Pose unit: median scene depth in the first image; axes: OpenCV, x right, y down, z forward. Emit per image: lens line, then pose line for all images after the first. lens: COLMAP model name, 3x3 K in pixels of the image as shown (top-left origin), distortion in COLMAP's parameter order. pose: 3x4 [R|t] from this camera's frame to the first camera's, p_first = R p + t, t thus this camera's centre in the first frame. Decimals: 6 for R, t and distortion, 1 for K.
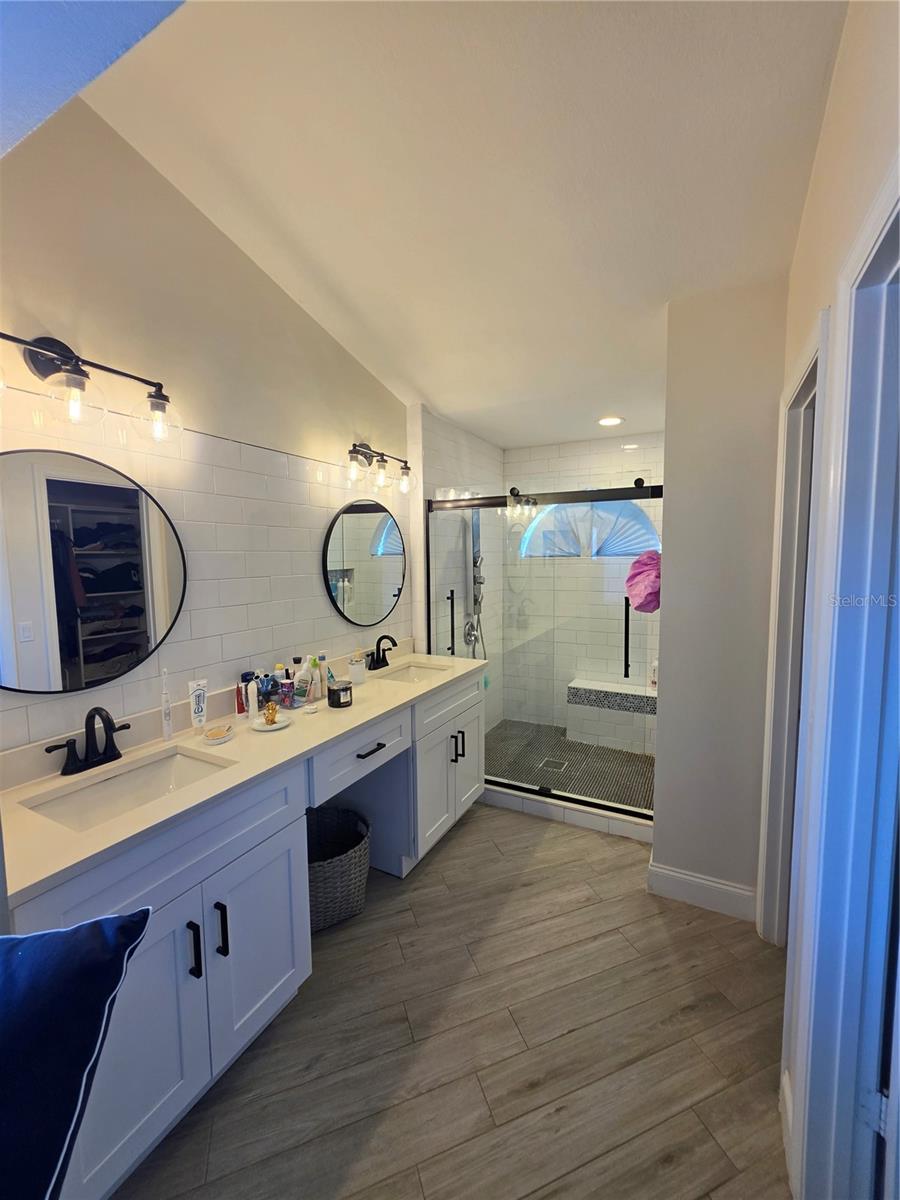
lens RADIAL K [[479.1, 0, 451.0], [0, 479.1, 598.9], [0, 0, 1]] dist [-0.003384, 0.001233]
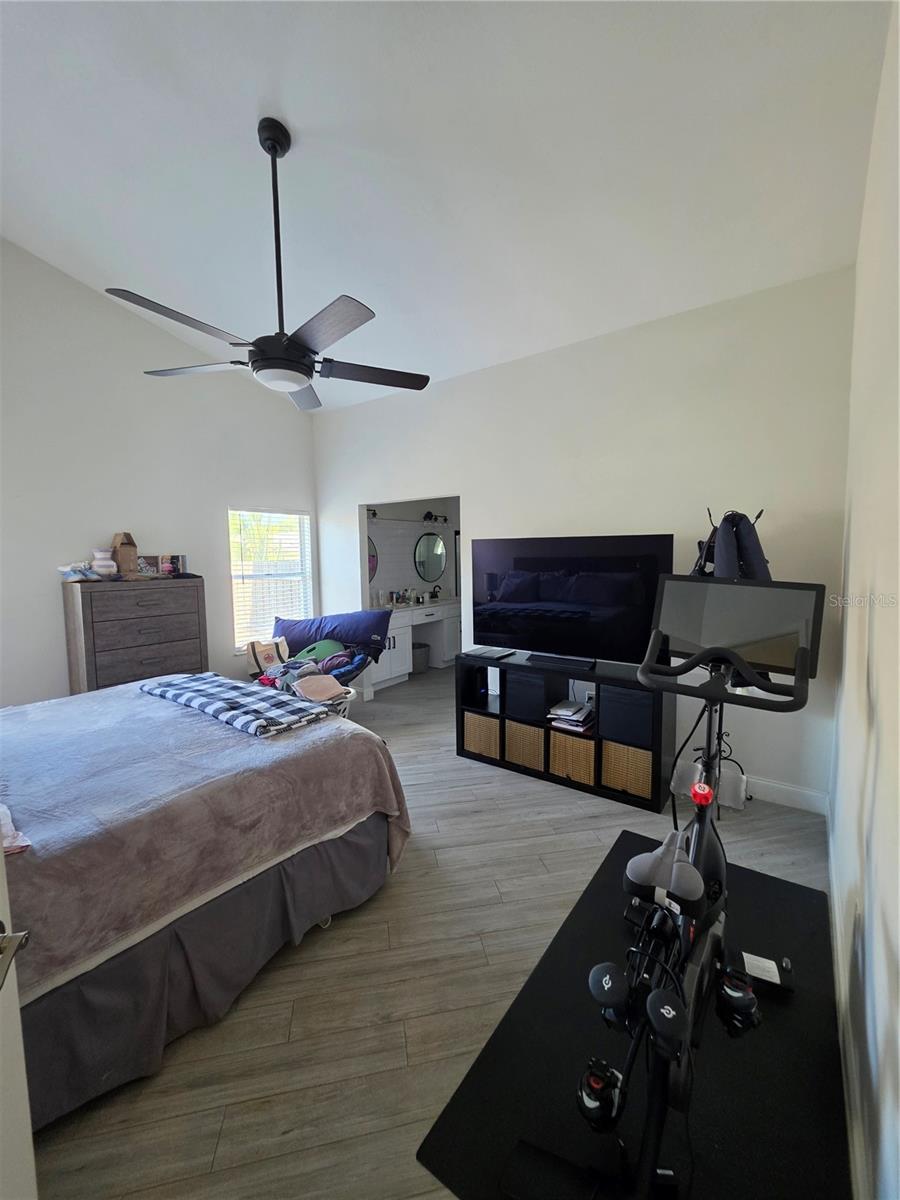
lens RADIAL K [[479.1, 0, 459.3], [0, 479.1, 598.4], [0, 0, 1]] dist [-0.003384, 0.001233]
pose [[0.990284, 0.006725, -0.138894, 0.583740], [-0.005356, 0.999933, 0.010226, 0.204102], [0.138953, -0.009383, 0.990255, -2.645101]]
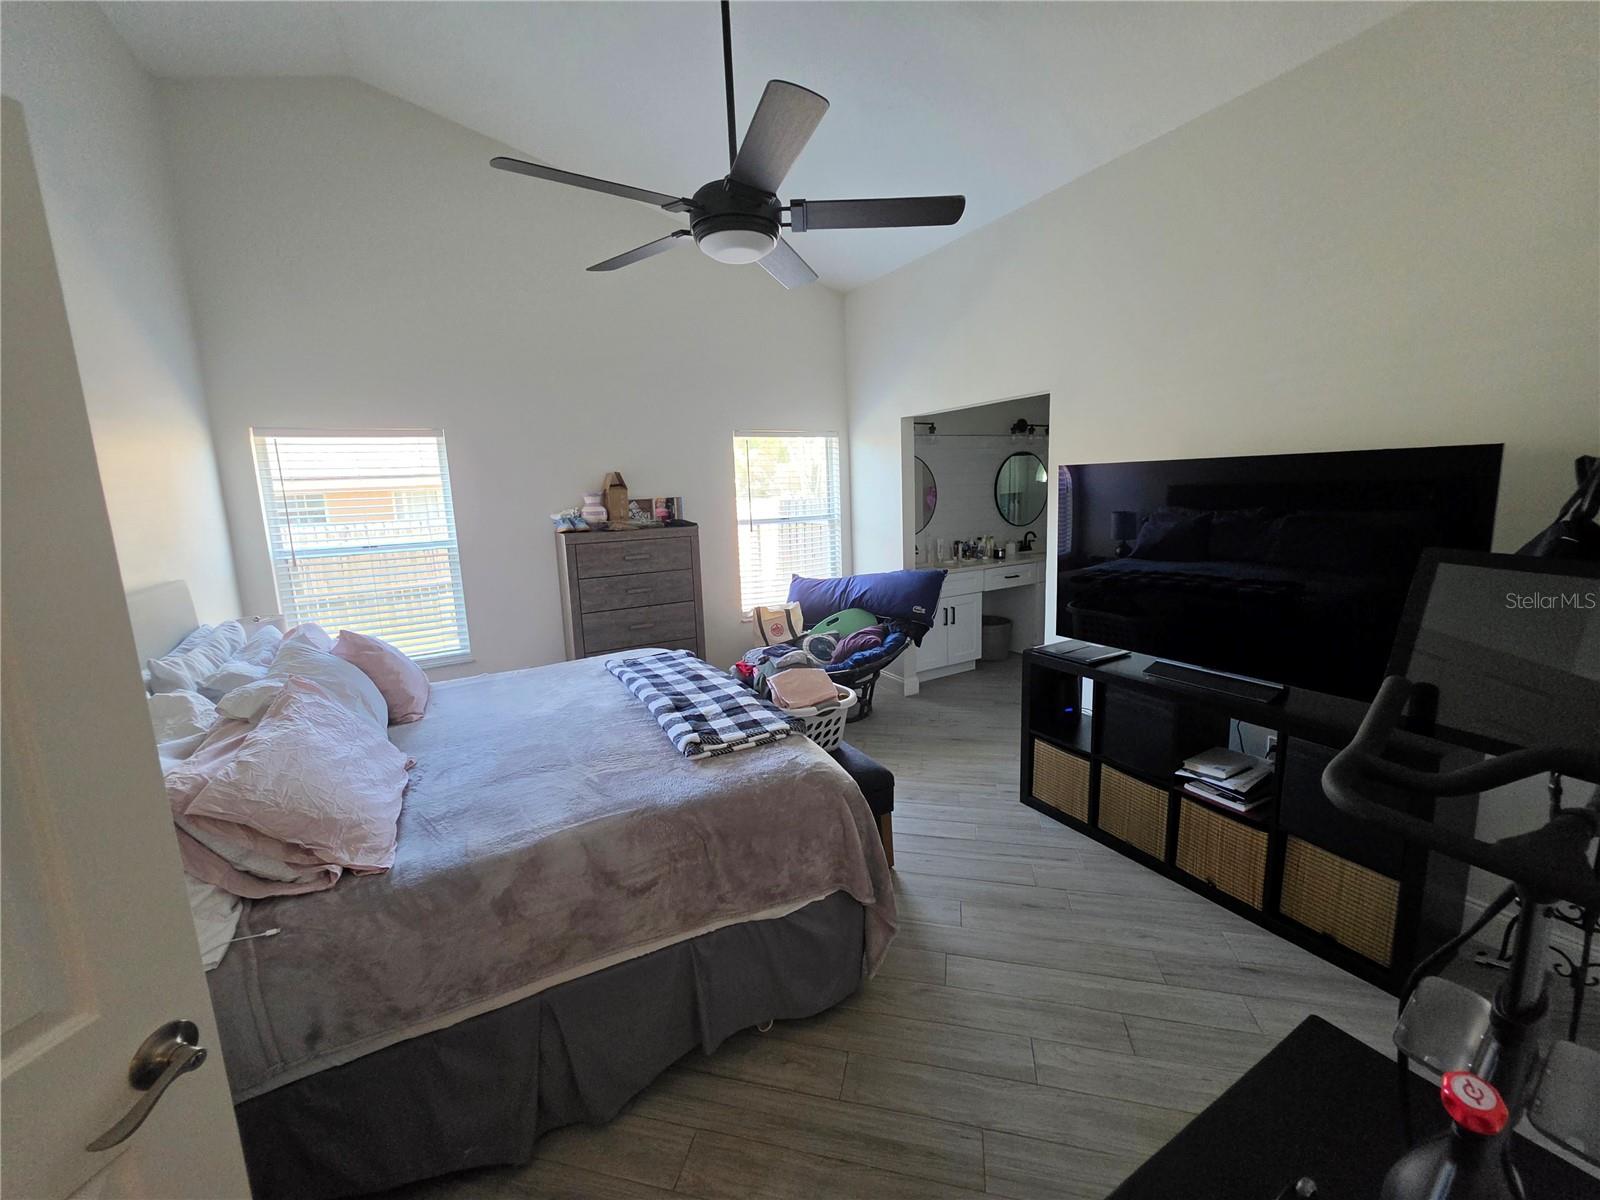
lens RADIAL K [[638.8, 0, 794.6], [0, 638.8, 593.9], [0, 0, 1]] dist [-0.003384, 0.001233]
pose [[0.837641, 0.064486, -0.542402, 0.706170], [-0.013407, 0.995135, 0.097607, 0.148272], [0.546057, -0.074488, 0.834430, -2.382473]]
